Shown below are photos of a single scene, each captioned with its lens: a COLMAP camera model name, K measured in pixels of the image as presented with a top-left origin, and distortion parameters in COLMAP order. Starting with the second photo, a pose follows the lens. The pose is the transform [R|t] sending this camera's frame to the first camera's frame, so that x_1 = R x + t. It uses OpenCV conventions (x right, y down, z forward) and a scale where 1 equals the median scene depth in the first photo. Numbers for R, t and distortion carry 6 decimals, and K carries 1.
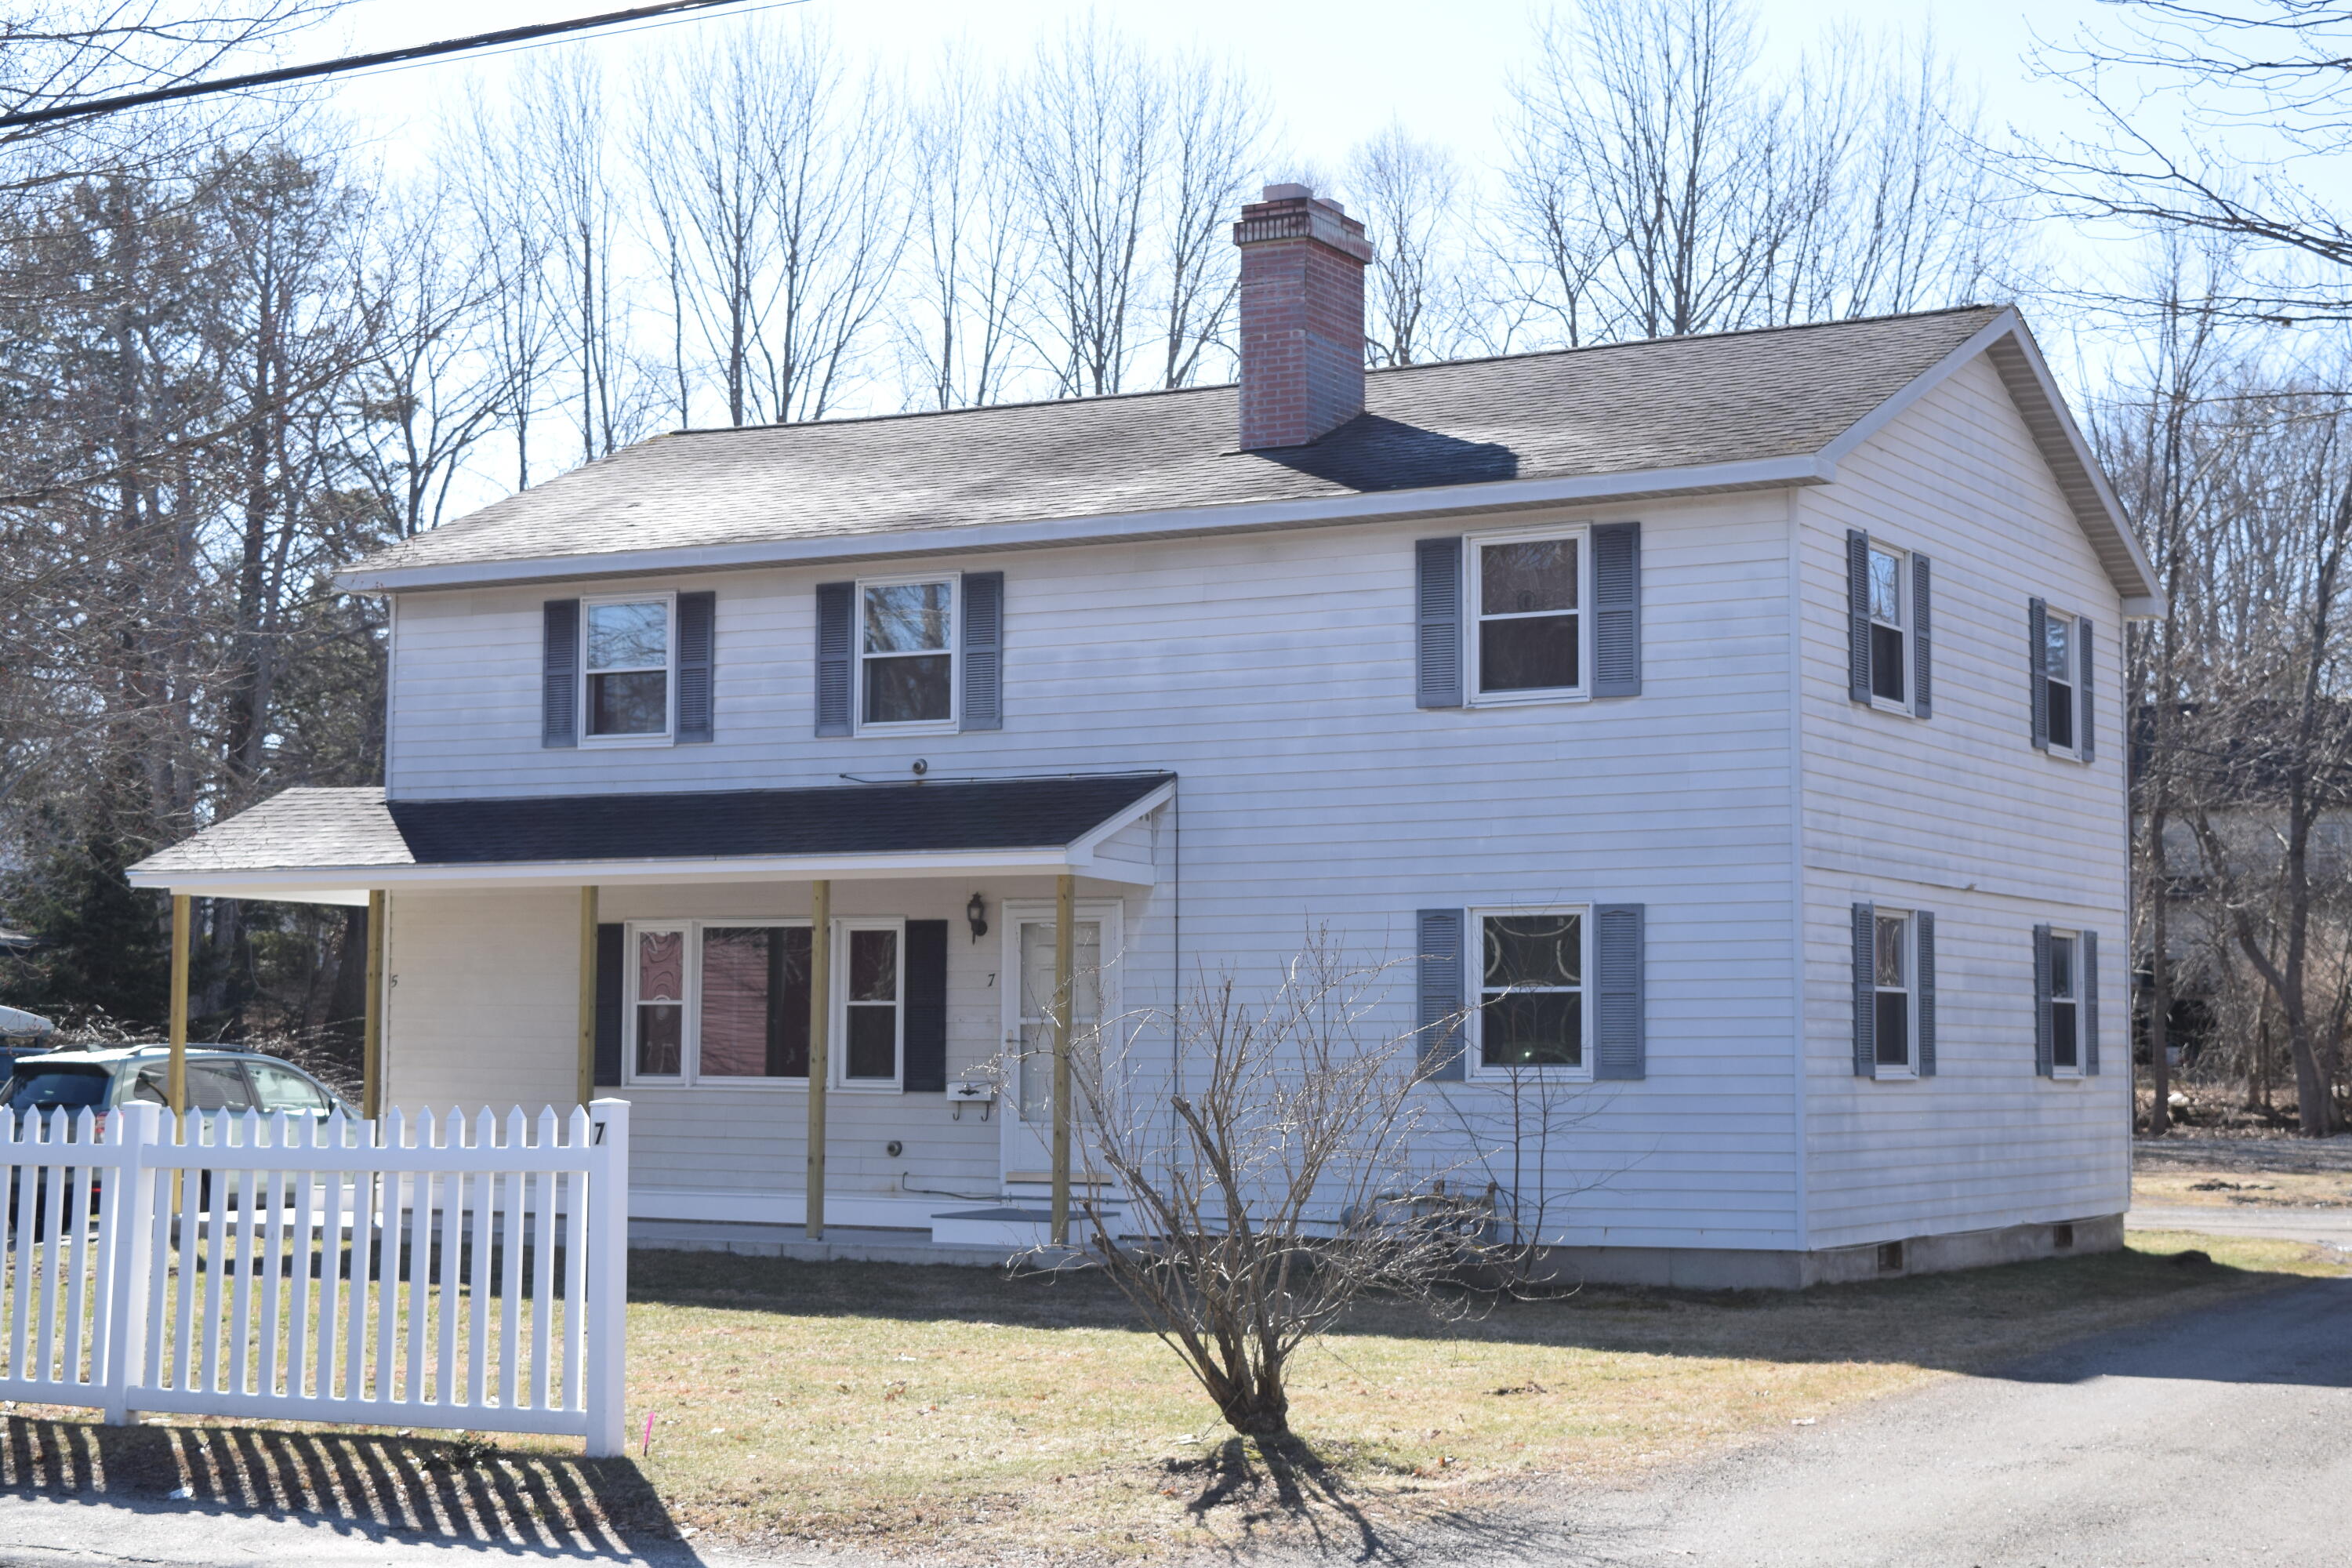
lens RADIAL K [[3684.2, 0, 1174.9], [0, 3684.2, 775.3], [0, 0, 1]] dist [-0.021574, 0.000000]
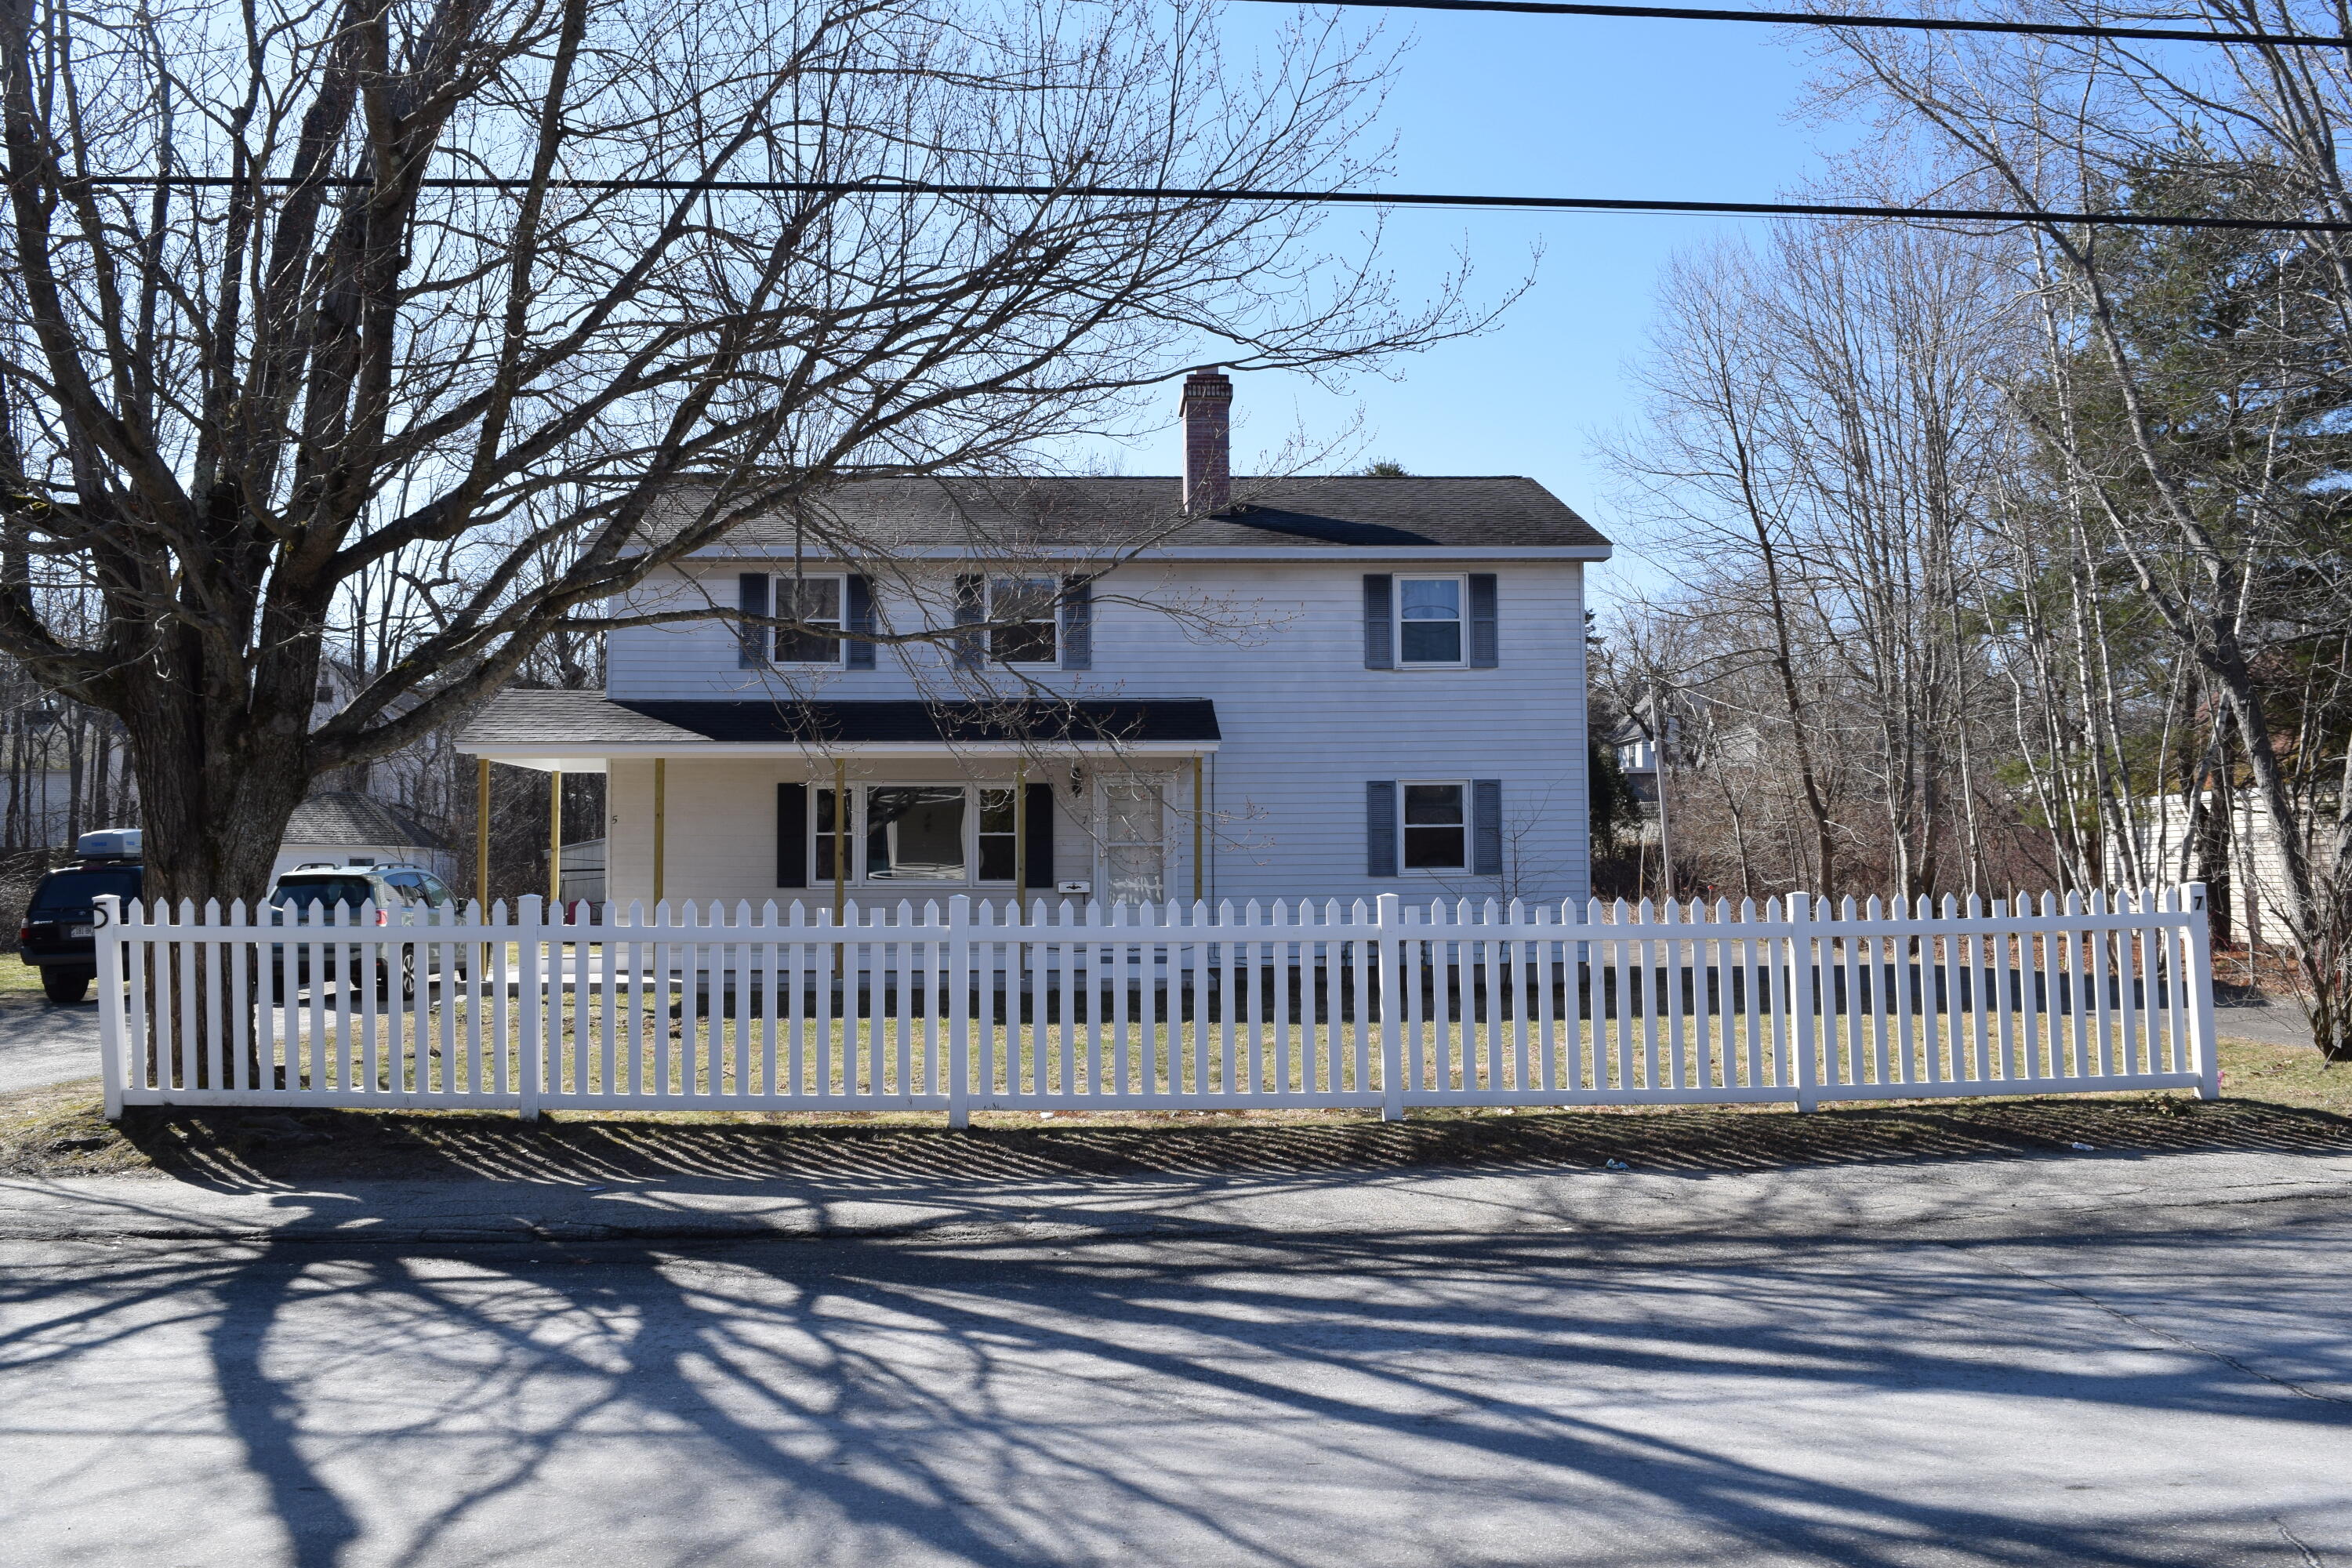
lens RADIAL K [[1849.4, 0, 1165.1], [0, 1849.4, 770.6], [0, 0, 1]] dist [-0.093262, 0.016057]
pose [[0.850923, 0.018416, 0.524968, -0.470835], [-0.030681, 0.999422, 0.014672, 0.020416], [-0.524394, -0.028591, 0.850996, 0.277293]]
